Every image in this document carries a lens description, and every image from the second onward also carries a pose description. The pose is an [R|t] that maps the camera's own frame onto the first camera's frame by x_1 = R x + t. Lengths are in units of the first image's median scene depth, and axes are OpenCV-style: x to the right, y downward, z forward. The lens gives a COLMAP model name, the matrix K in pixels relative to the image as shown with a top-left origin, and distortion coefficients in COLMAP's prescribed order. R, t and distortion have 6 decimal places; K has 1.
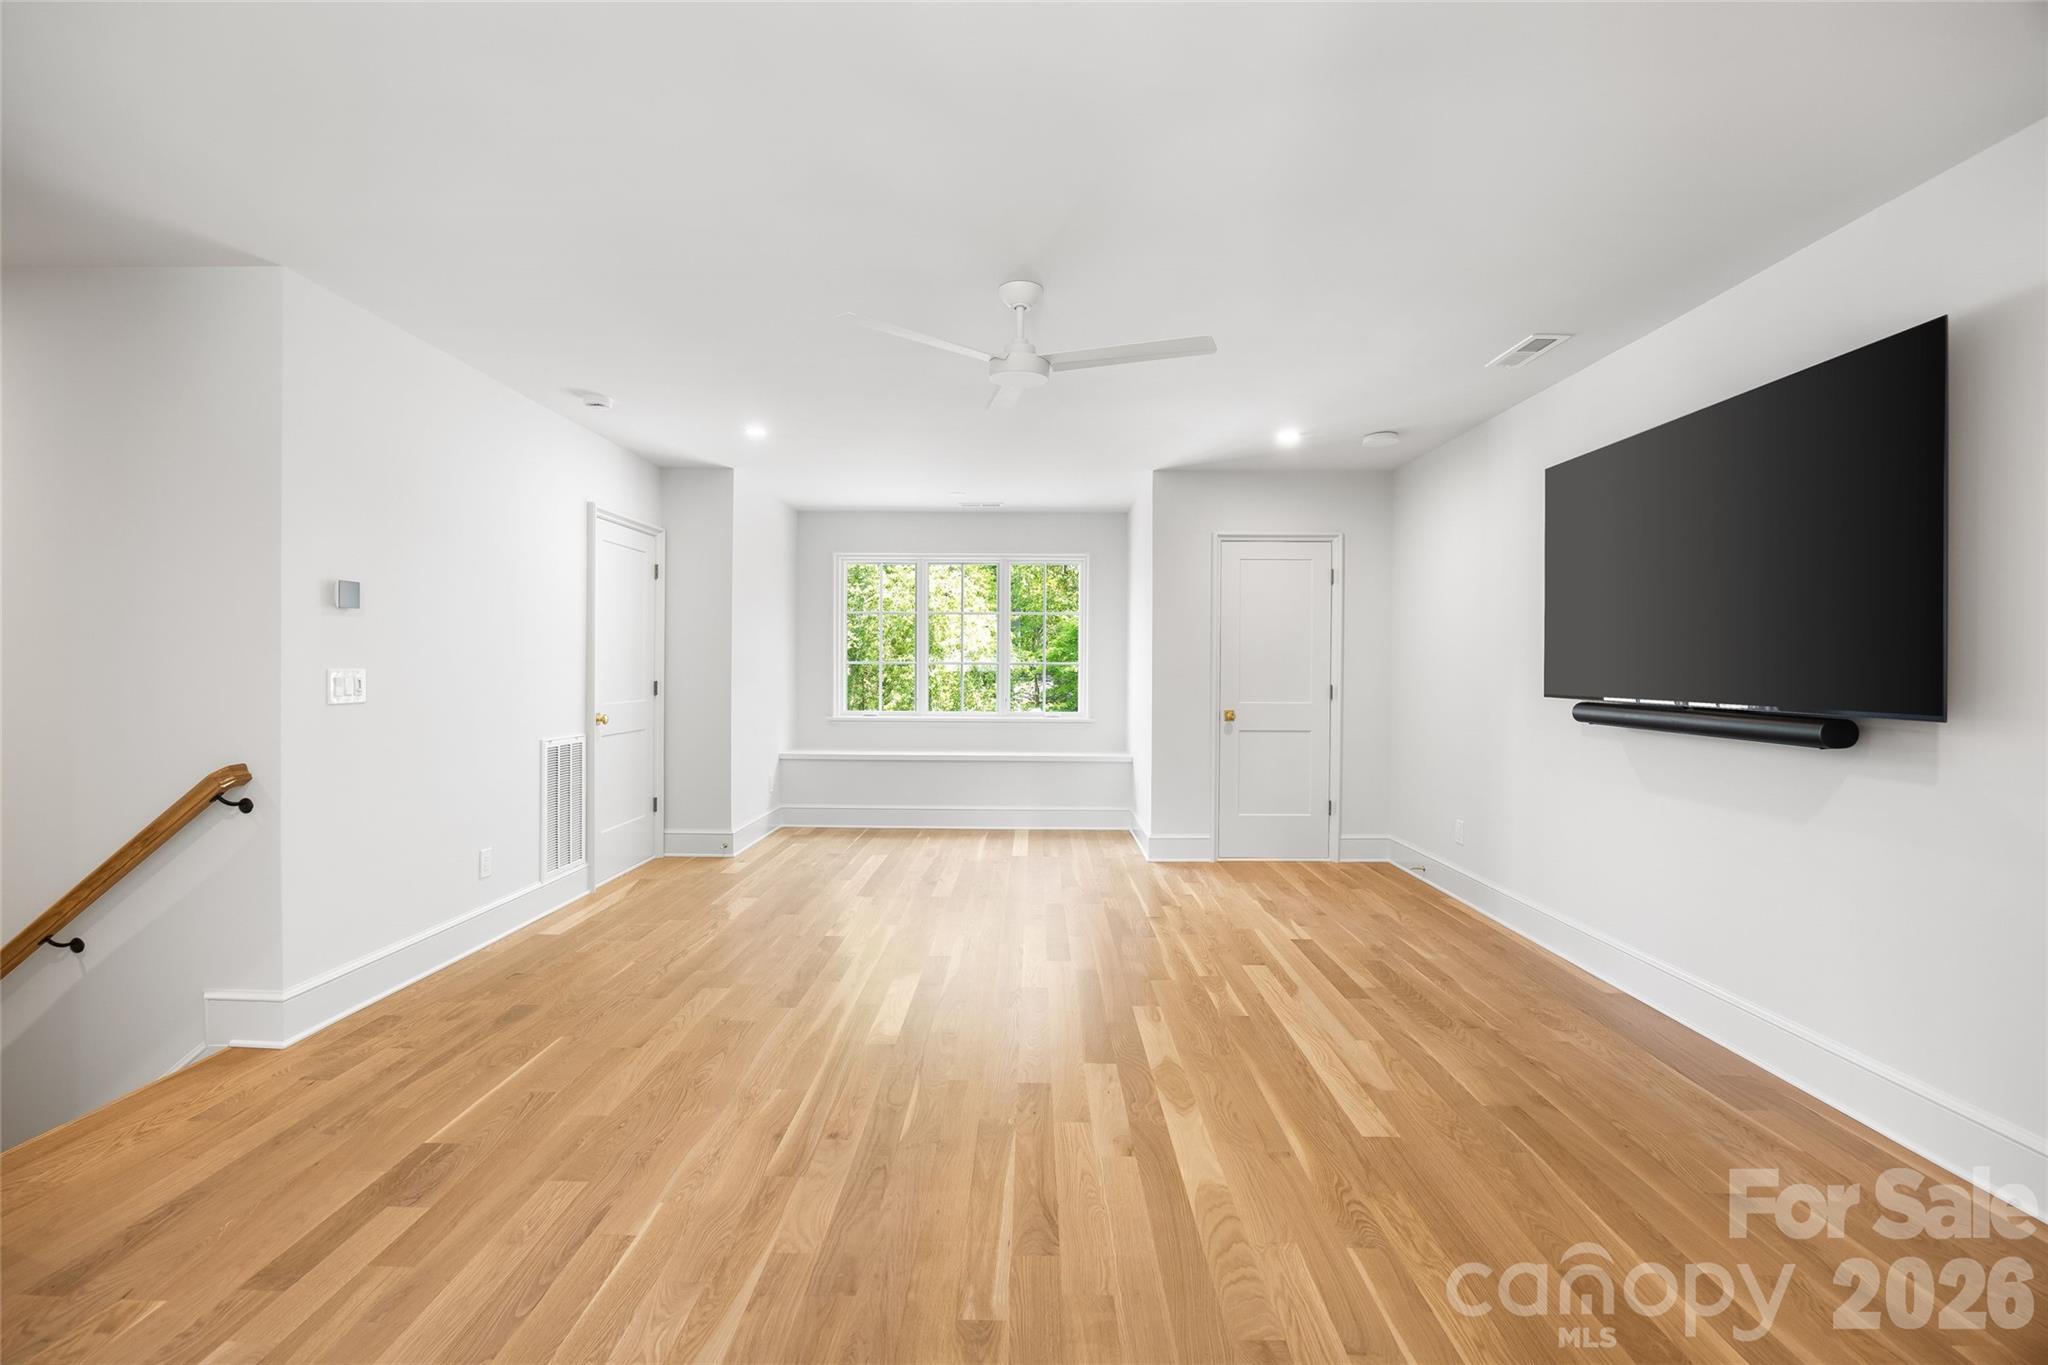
lens RADIAL K [[932.9, 0, 1024.0], [0, 932.9, 682.5], [0, 0, 1]] dist [-0.025424, -0.000405]
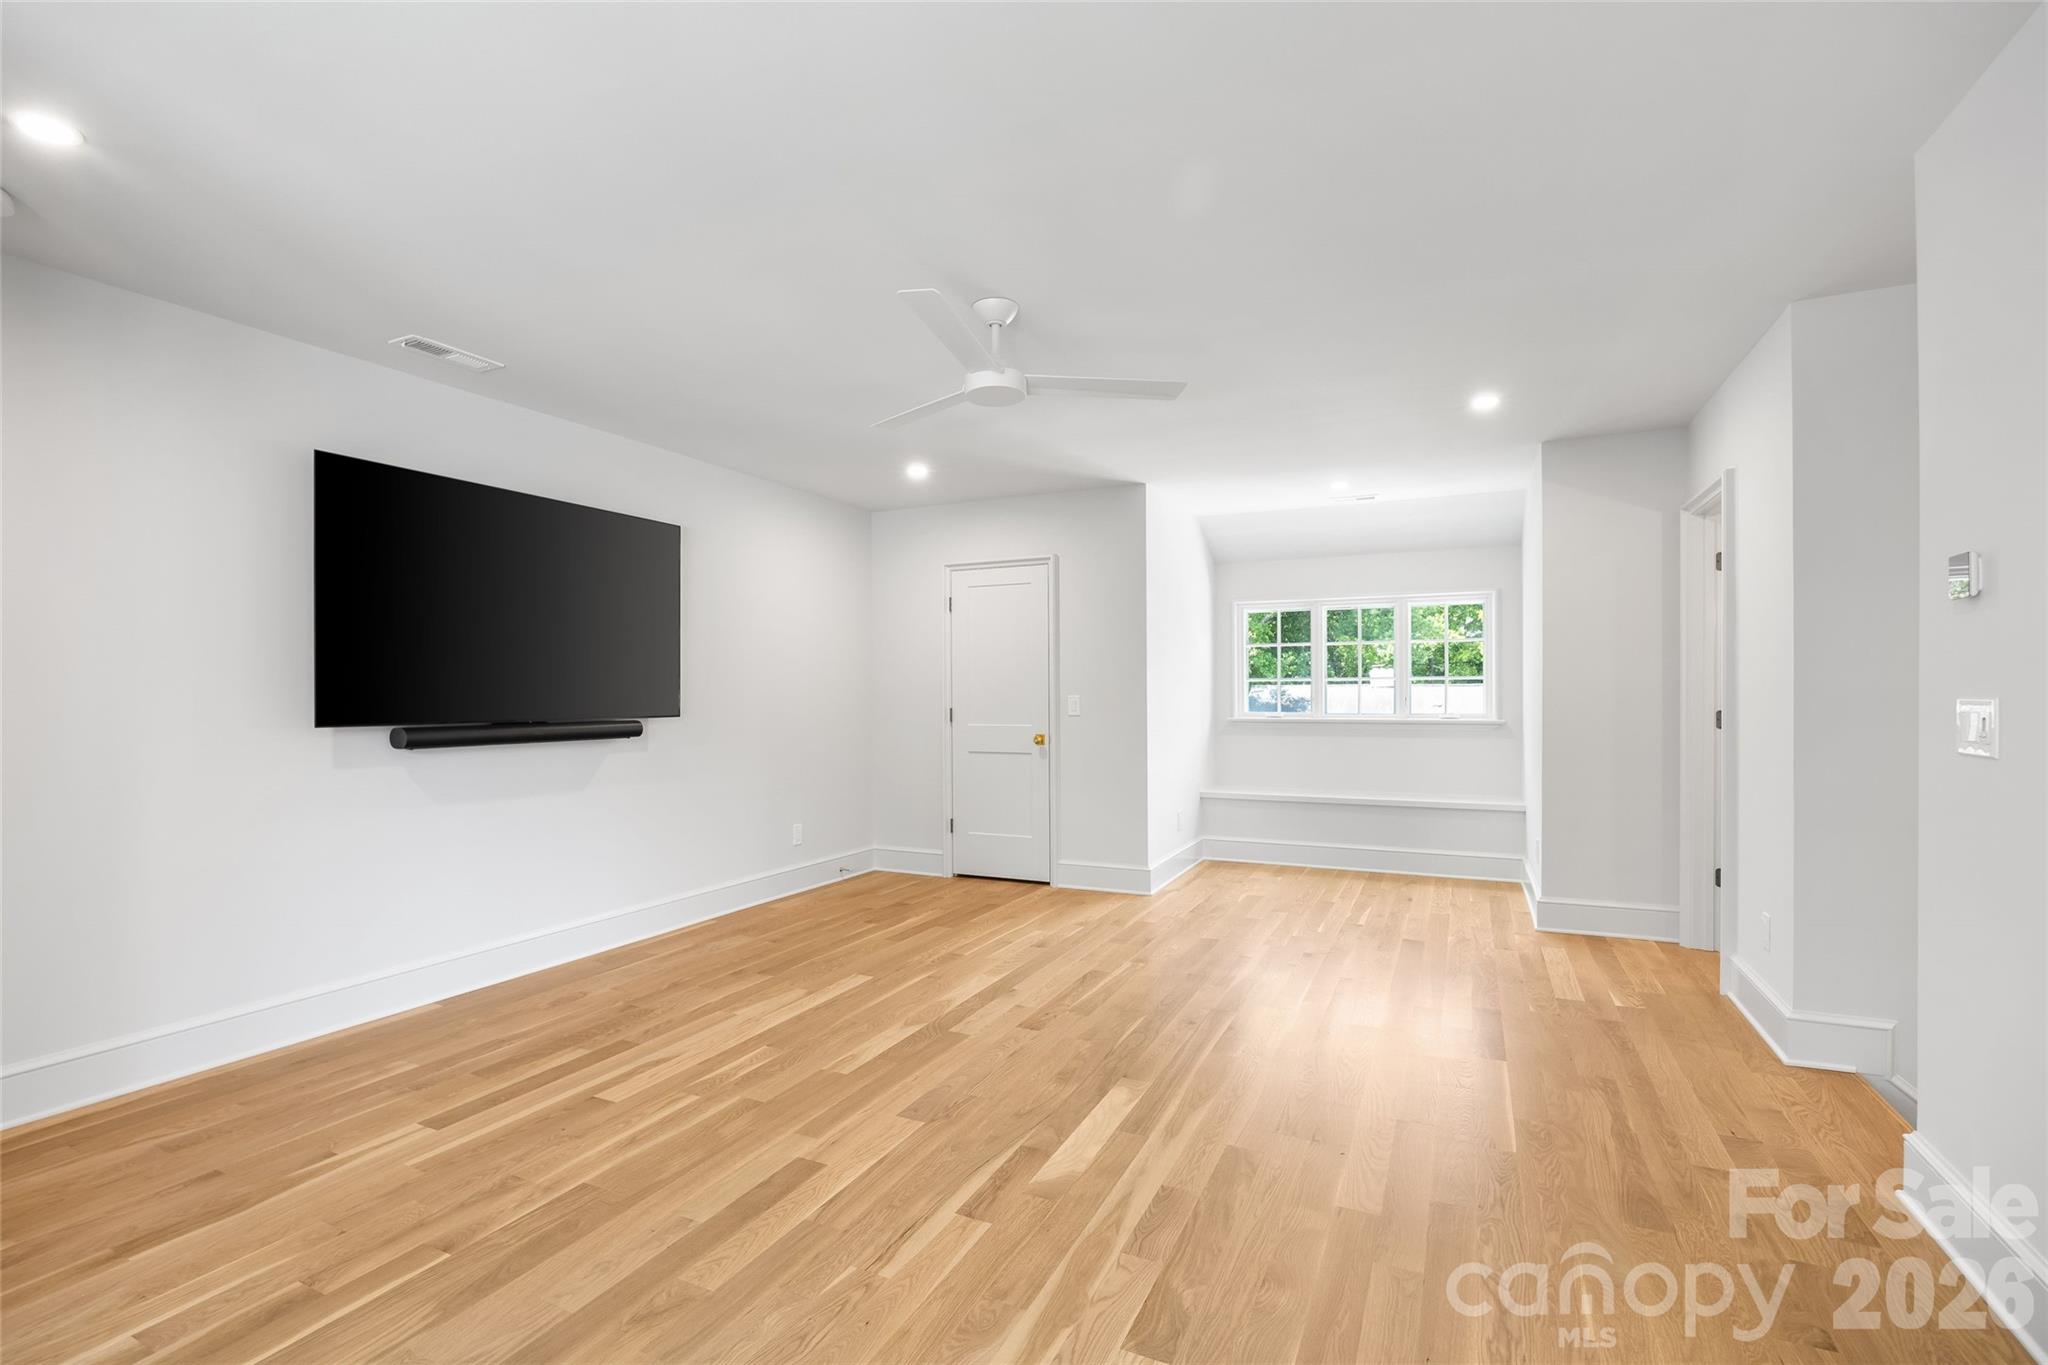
lens RADIAL K [[932.9, 0, 1024.0], [0, 932.9, 682.5], [0, 0, 1]] dist [-0.025424, -0.000405]
pose [[-0.912976, 0.000890, 0.408011, -0.433863], [0.005414, 0.999936, 0.009934, -0.036078], [-0.407976, 0.011279, -0.912923, 1.886828]]
